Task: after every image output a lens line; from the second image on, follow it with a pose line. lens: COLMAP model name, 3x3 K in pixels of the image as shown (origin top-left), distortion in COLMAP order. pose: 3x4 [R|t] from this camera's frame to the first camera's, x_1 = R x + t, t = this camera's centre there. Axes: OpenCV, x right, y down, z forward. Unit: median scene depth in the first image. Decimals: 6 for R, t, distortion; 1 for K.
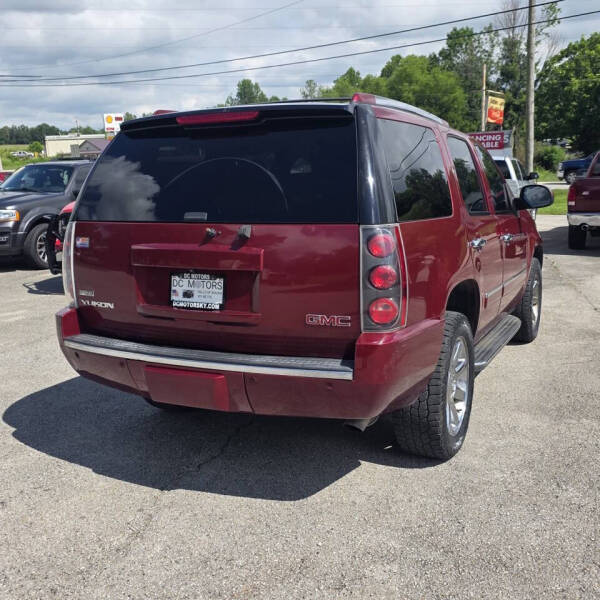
lens RADIAL K [[648.1, 0, 300.0], [0, 648.1, 300.0], [0, 0, 1]] dist [0.051929, -0.036366]
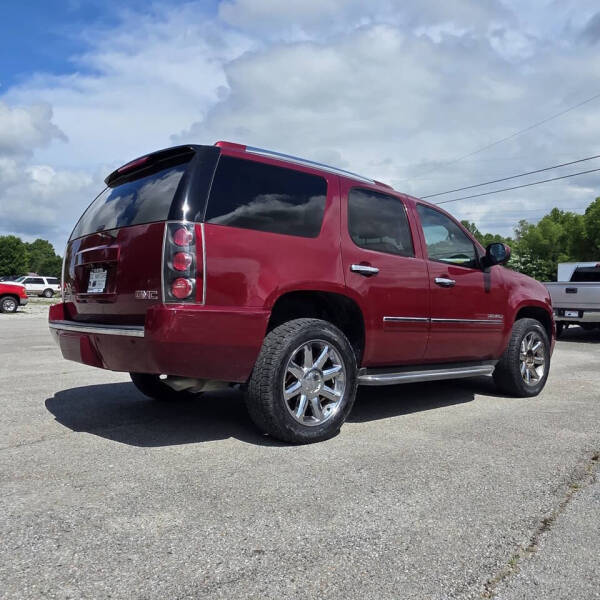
lens RADIAL K [[528.0, 0, 300.0], [0, 528.0, 300.0], [0, 0, 1]] dist [0.010838, 0.002162]
pose [[0.930550, 0.029648, -0.364962, 0.615687], [-0.094450, 0.982422, -0.161014, 0.156855], [0.353773, 0.184303, 0.916993, 0.107979]]
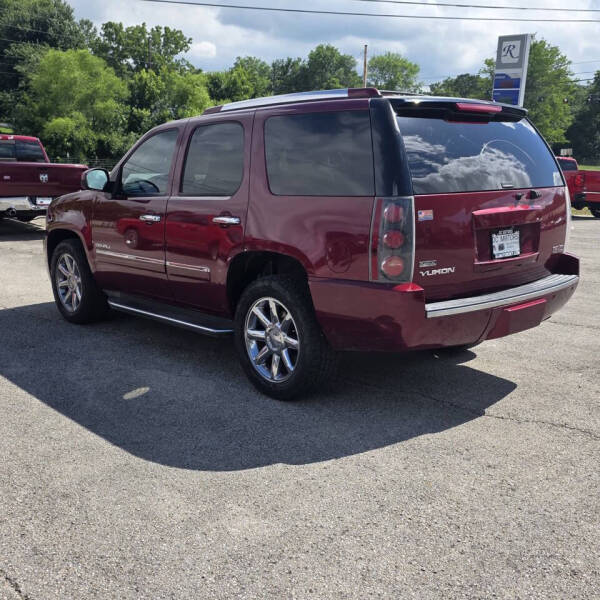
lens RADIAL K [[679.5, 0, 297.3], [0, 679.5, 294.6], [0, 0, 1]] dist [0.062039, -0.055064]
pose [[0.382539, -0.159221, 0.910117, -1.448383], [0.158388, 0.981759, 0.105181, -0.113167], [-0.910262, 0.103916, 0.400779, 0.781902]]
